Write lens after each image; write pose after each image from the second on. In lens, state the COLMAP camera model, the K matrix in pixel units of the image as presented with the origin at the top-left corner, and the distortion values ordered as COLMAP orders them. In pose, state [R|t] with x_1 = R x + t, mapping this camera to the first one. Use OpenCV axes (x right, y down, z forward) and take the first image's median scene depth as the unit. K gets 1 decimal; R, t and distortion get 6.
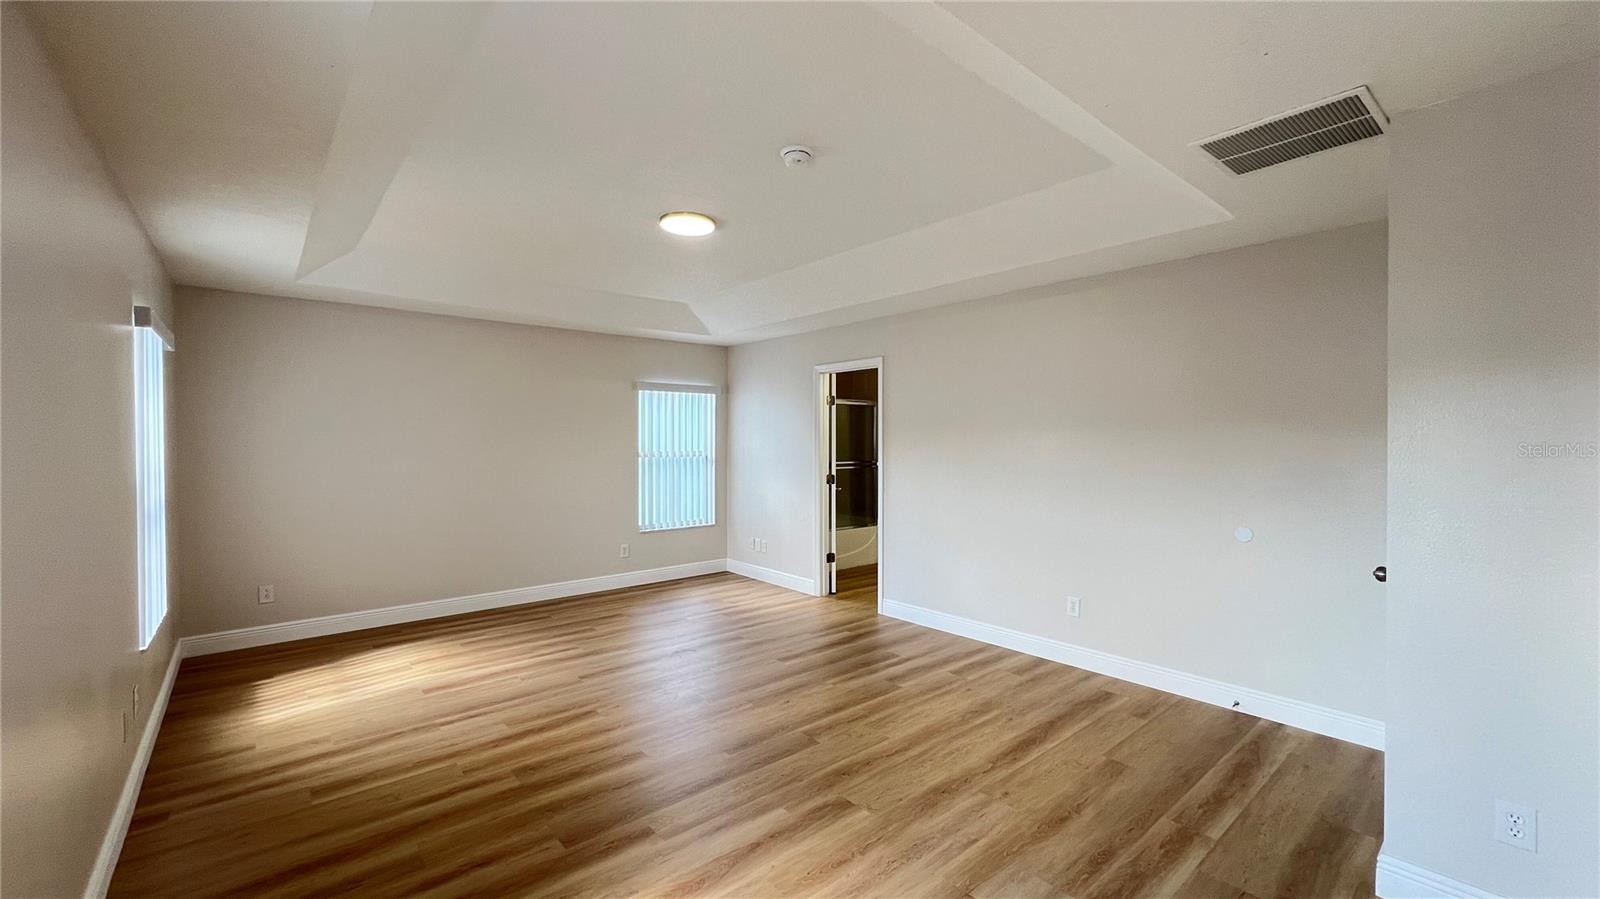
lens RADIAL K [[639.7, 0, 793.9], [0, 639.7, 449.2], [0, 0, 1]] dist [0.000109, 0.000336]
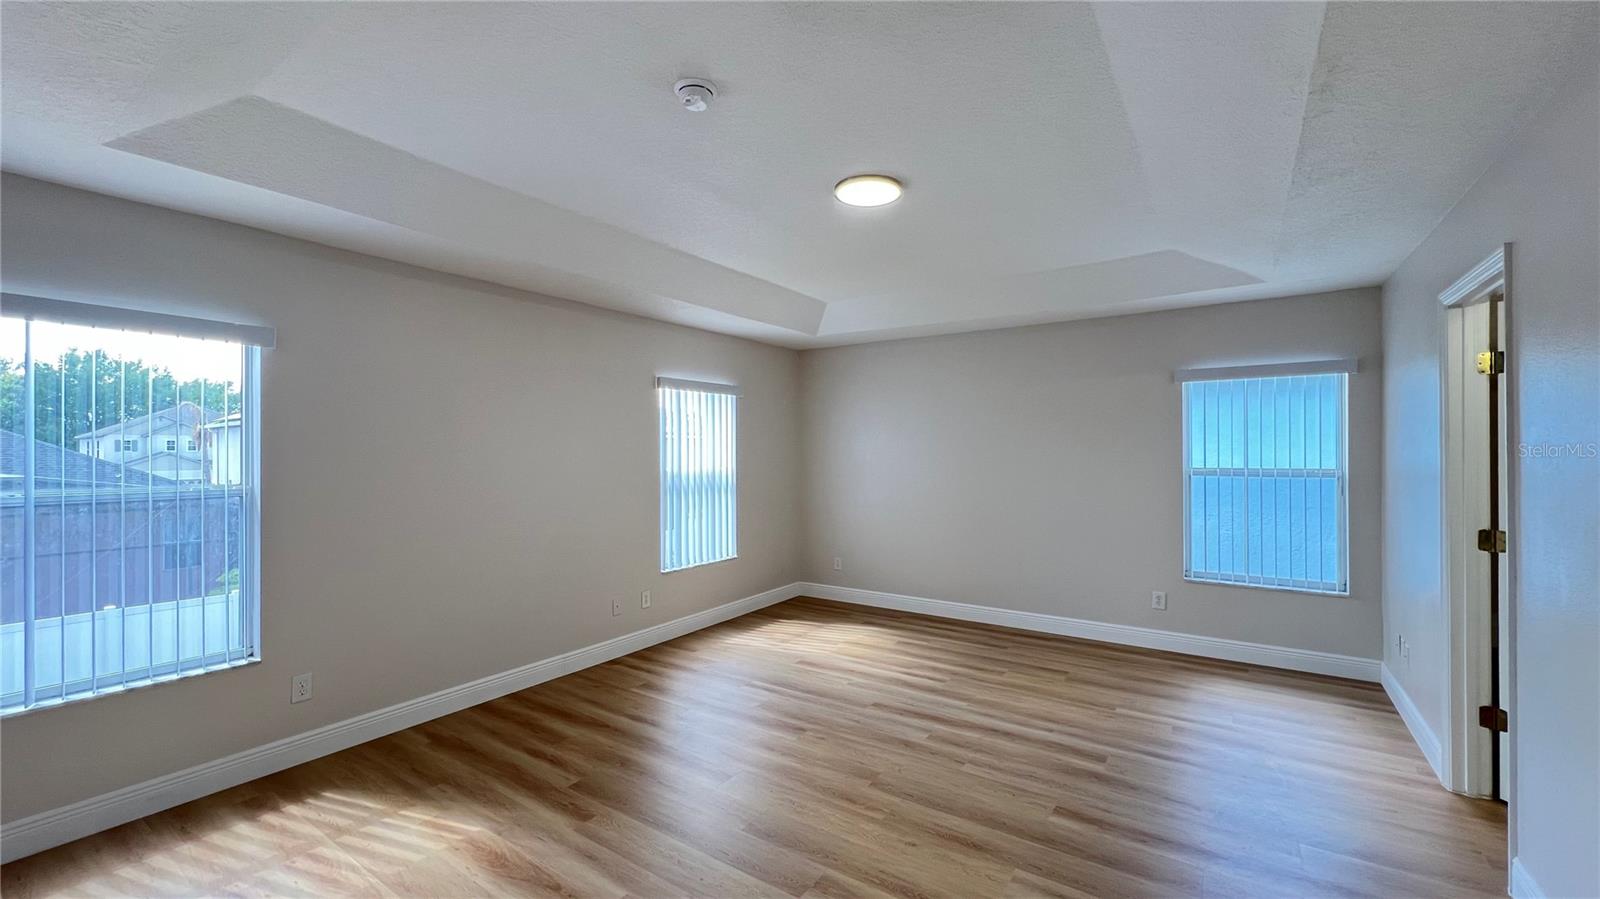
lens RADIAL K [[639.7, 0, 793.9], [0, 639.7, 449.2], [0, 0, 1]] dist [0.000109, 0.000336]
pose [[0.262100, -0.001843, -0.965039, 0.548490], [-0.011666, 0.999919, -0.005078, -0.012373], [0.964970, 0.012589, 0.262057, 0.635565]]
